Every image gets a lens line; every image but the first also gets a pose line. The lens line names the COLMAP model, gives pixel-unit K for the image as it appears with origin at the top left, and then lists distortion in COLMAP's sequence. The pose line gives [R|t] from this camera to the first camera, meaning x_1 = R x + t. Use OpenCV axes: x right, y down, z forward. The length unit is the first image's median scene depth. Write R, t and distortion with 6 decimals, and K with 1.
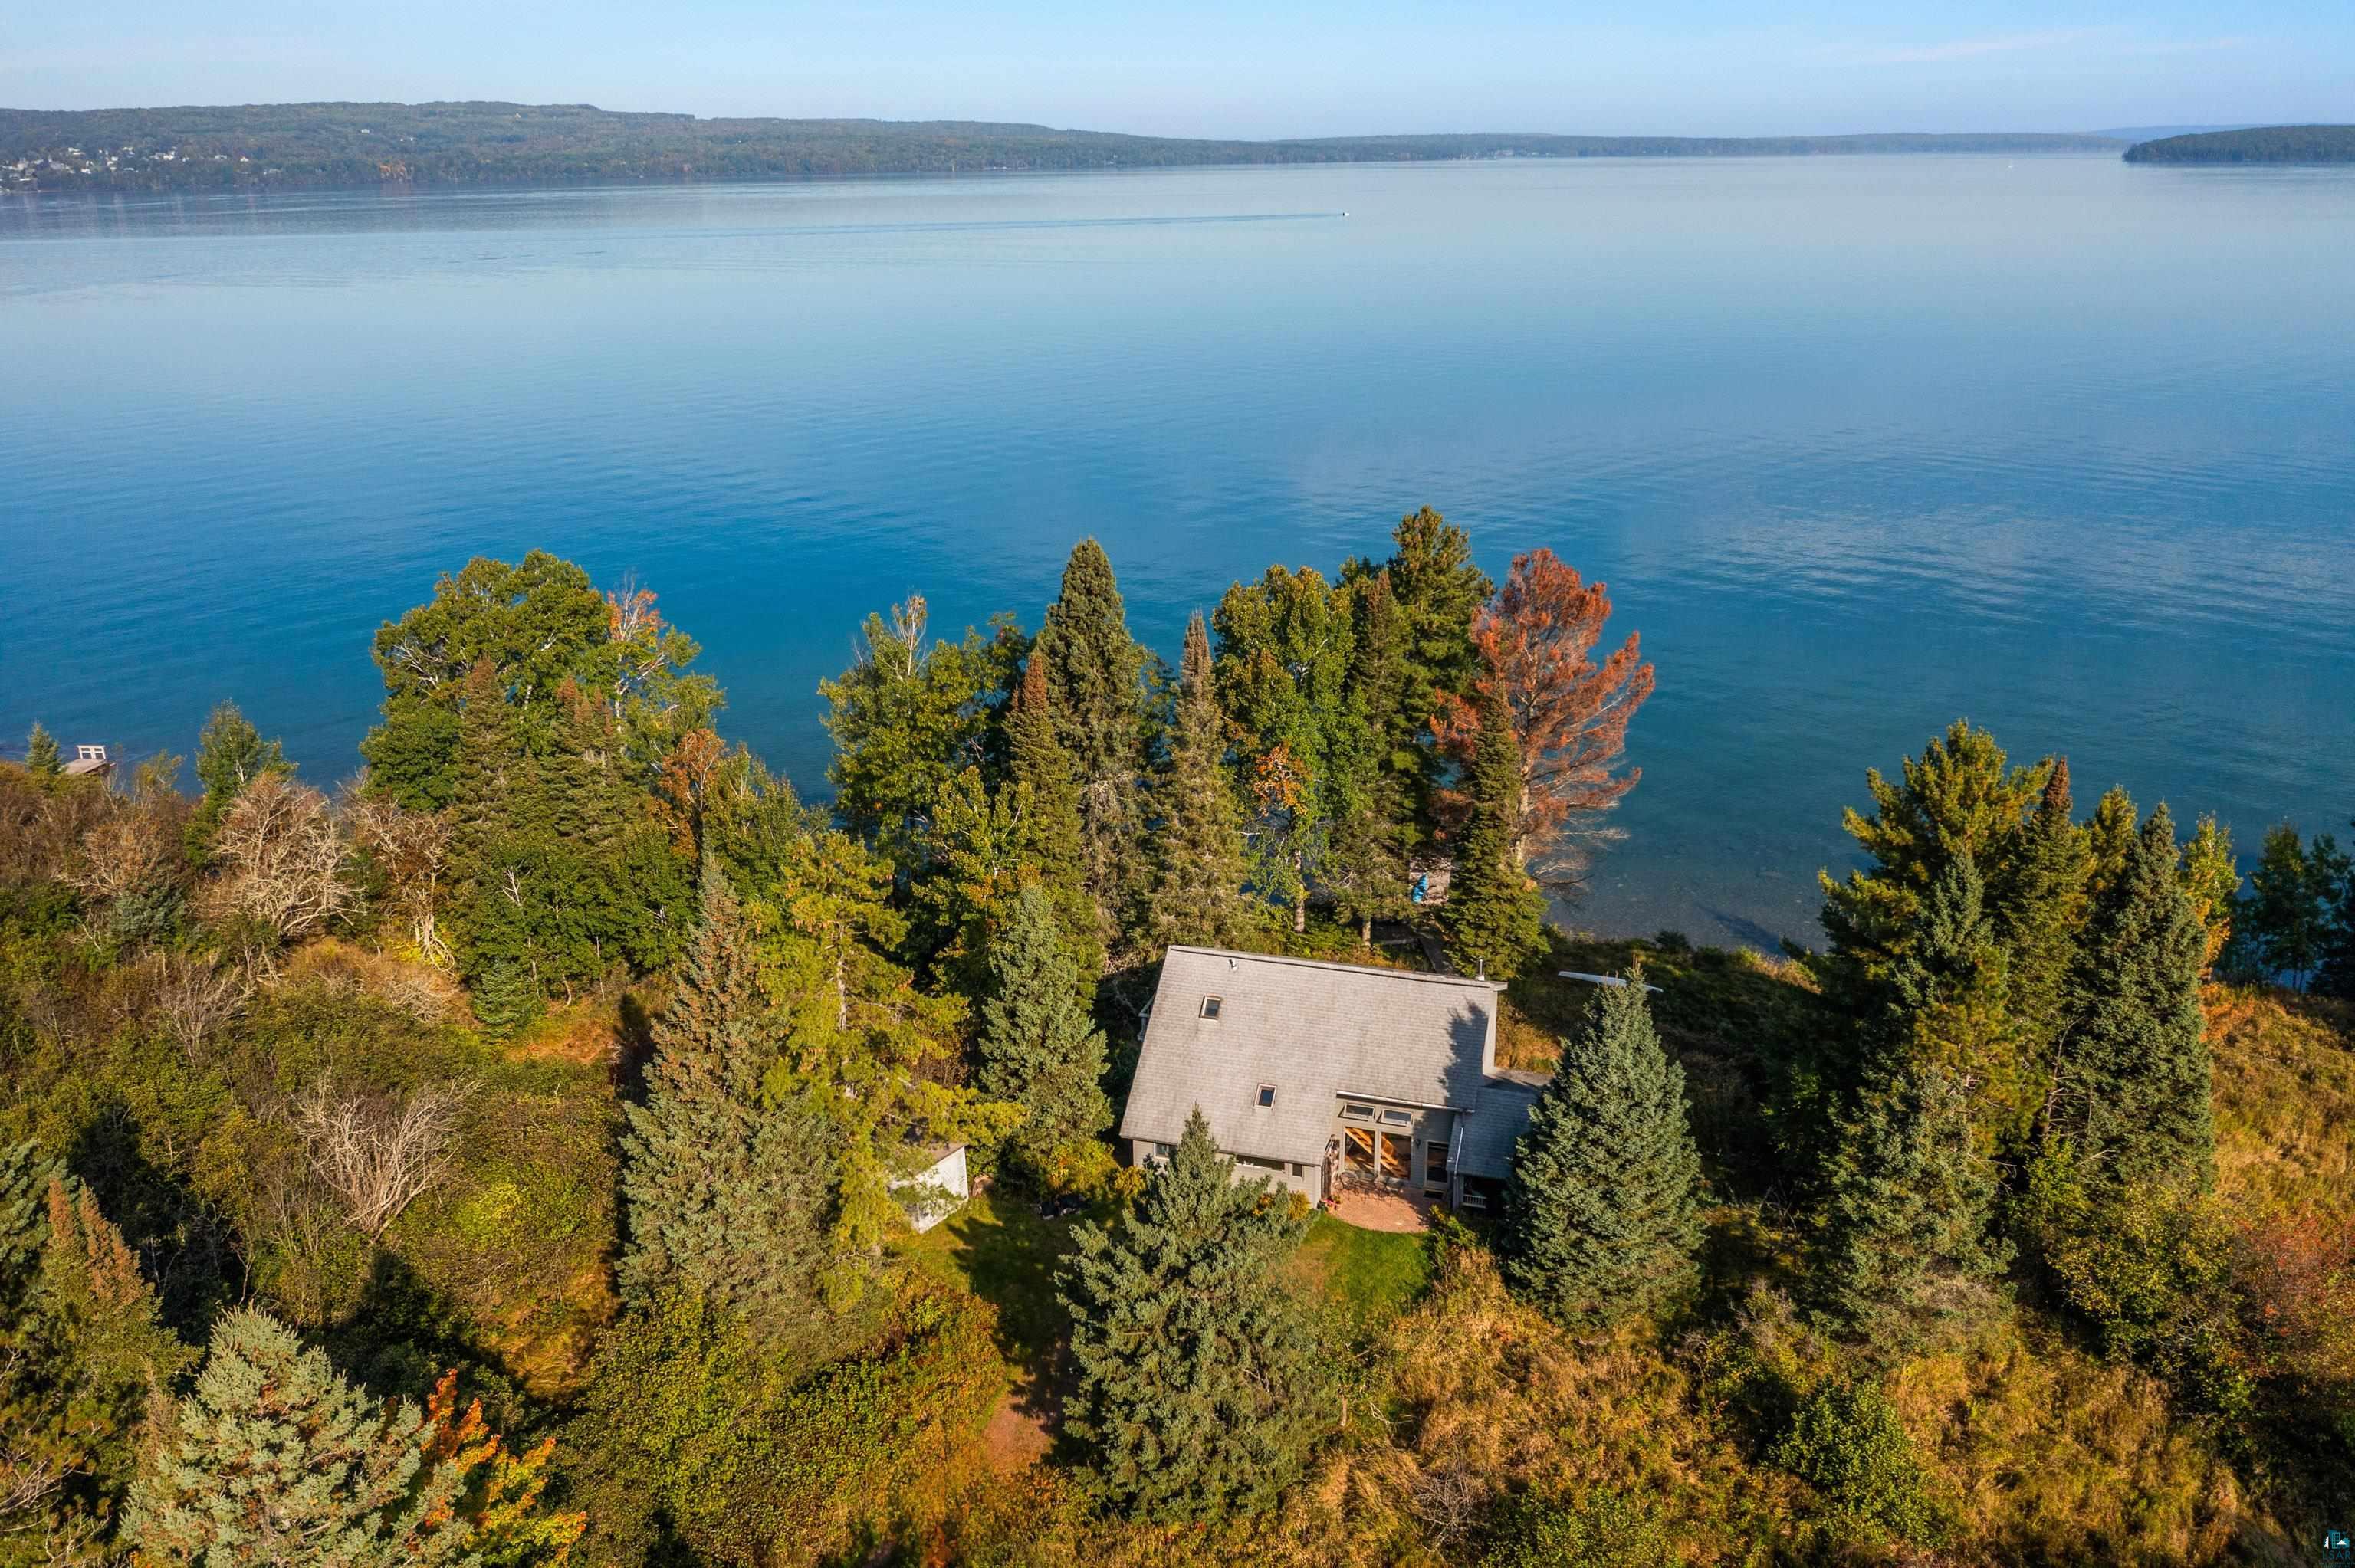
lens RADIAL K [[1849.7, 0, 1177.5], [0, 1849.7, 784.0], [0, 0, 1]] dist [-0.038230, 0.011679]
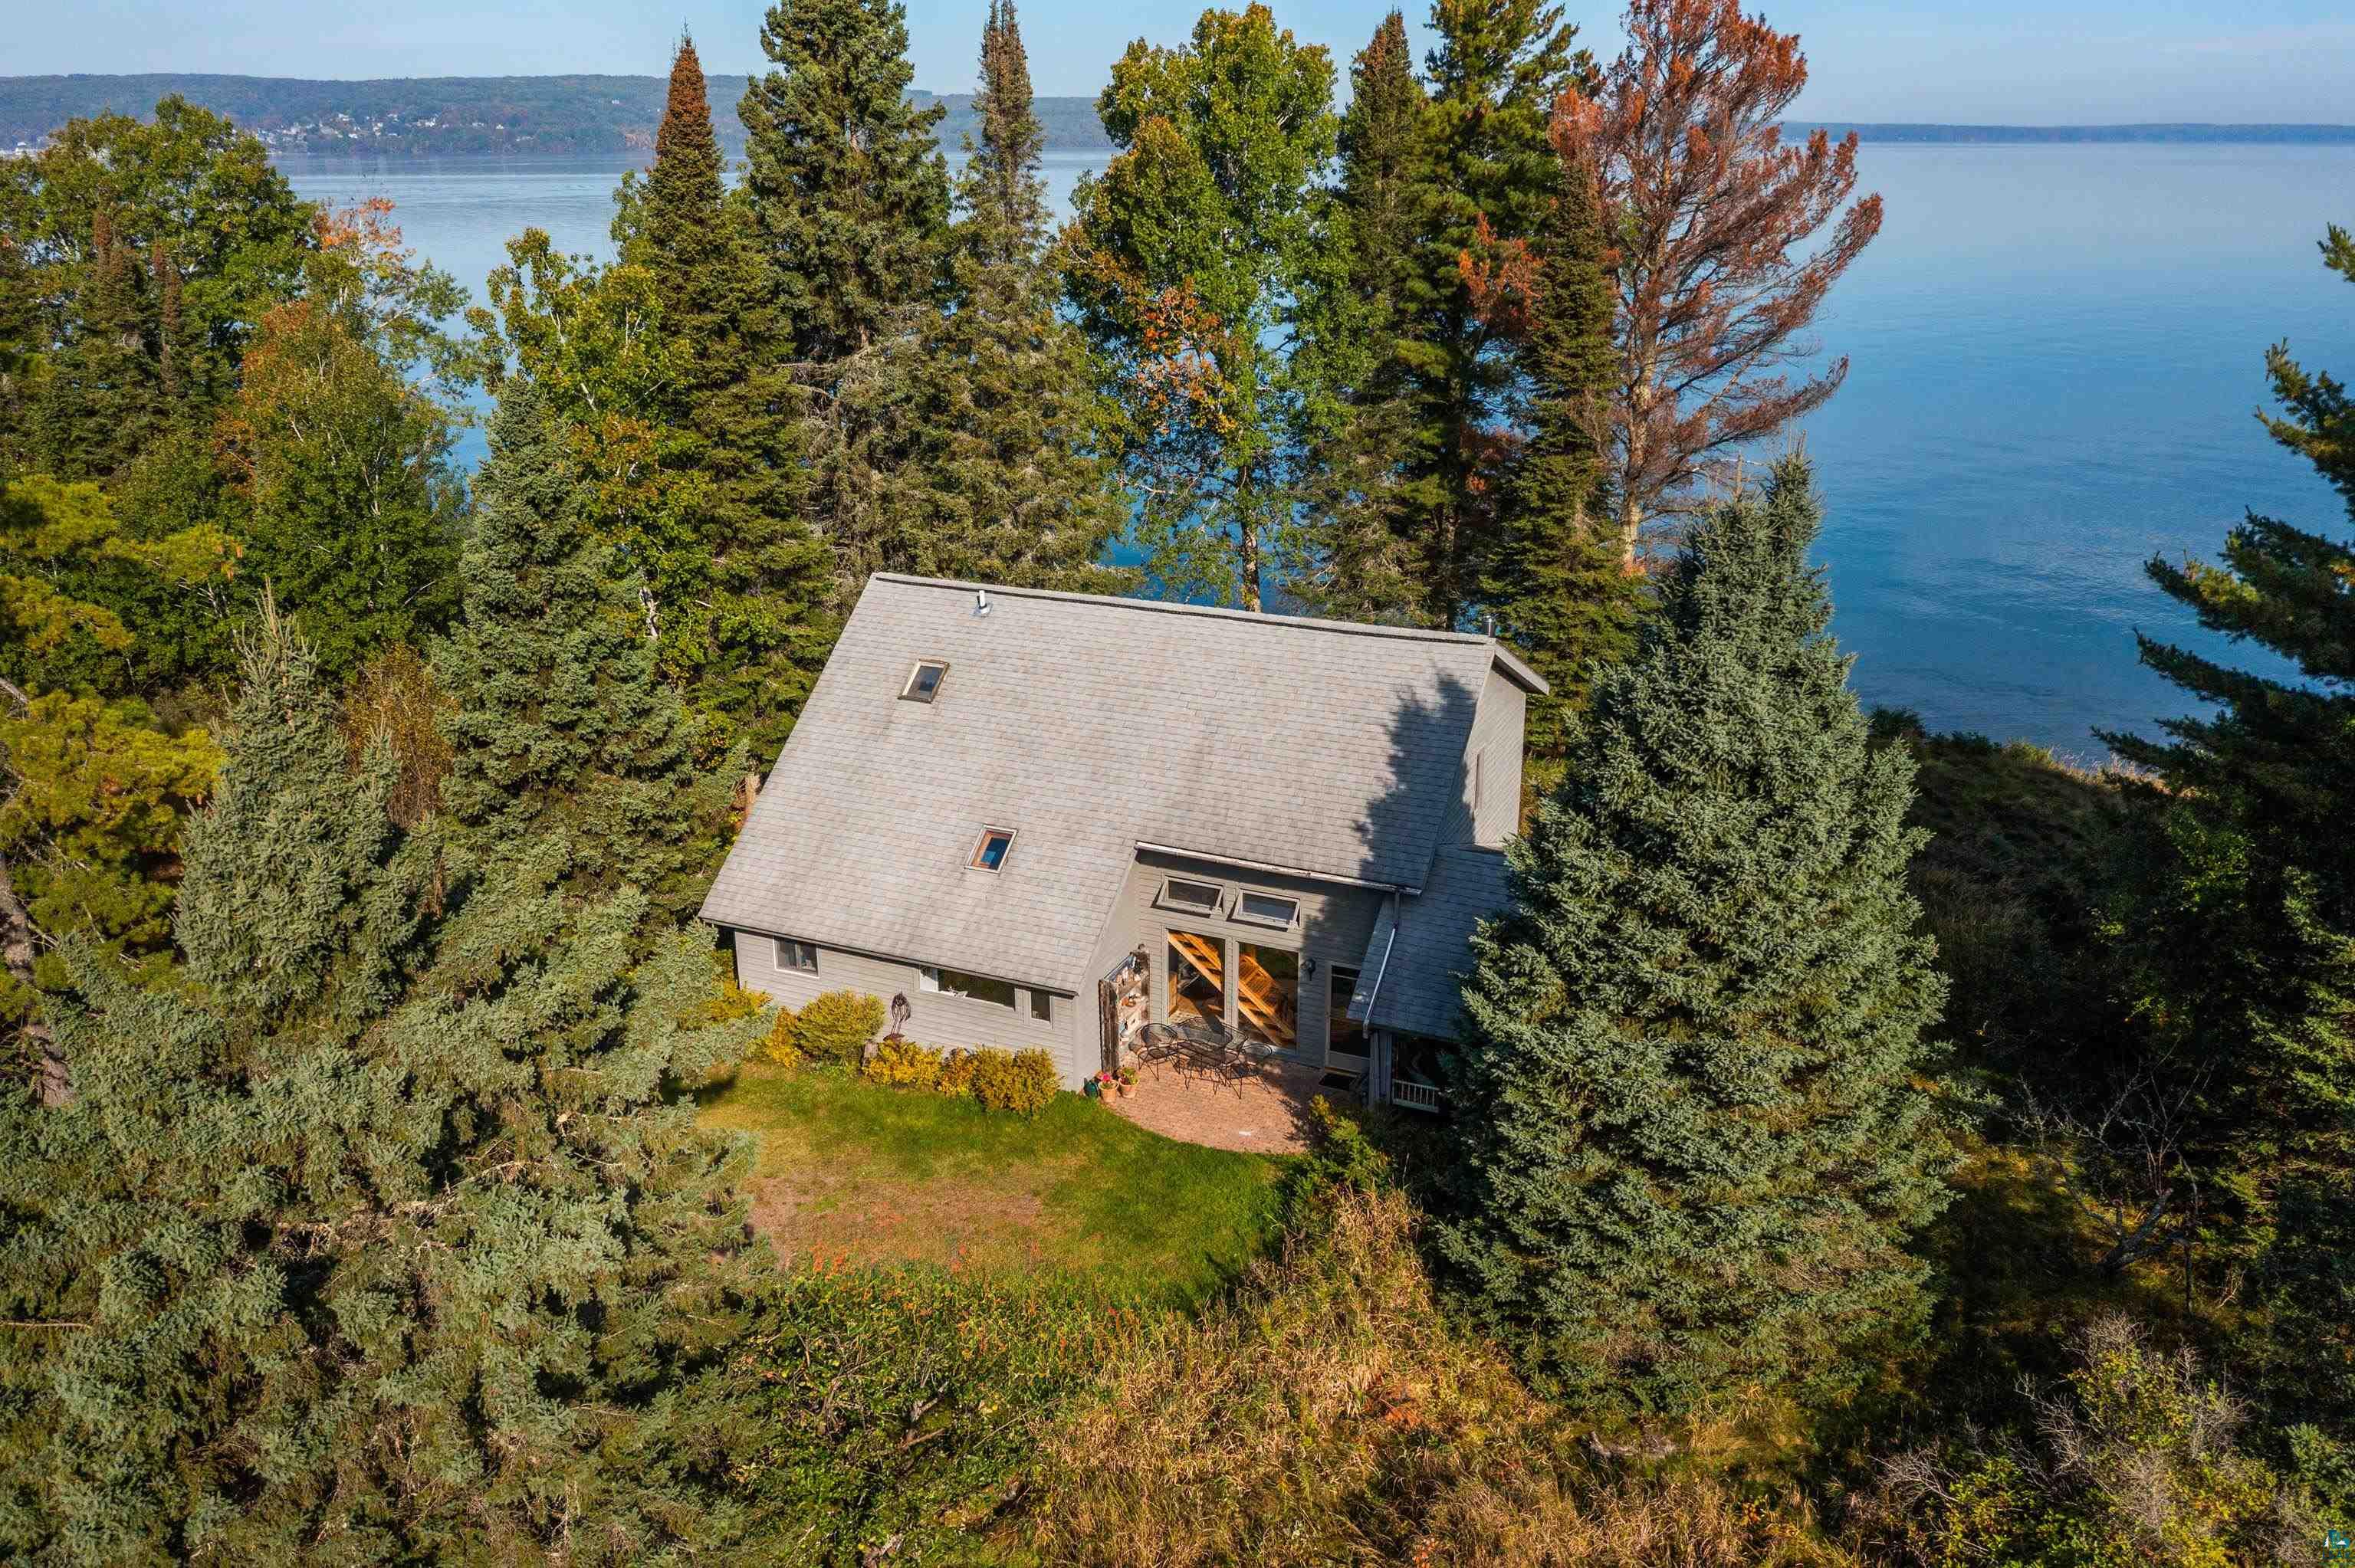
lens RADIAL K [[1849.7, 0, 1177.5], [0, 1849.7, 784.0], [0, 0, 1]] dist [-0.038230, 0.011679]
pose [[0.992527, 0.047440, -0.112430, 0.166438], [-0.046886, 0.998872, 0.007567, 0.165818], [0.112662, -0.002239, 0.993631, 0.604917]]
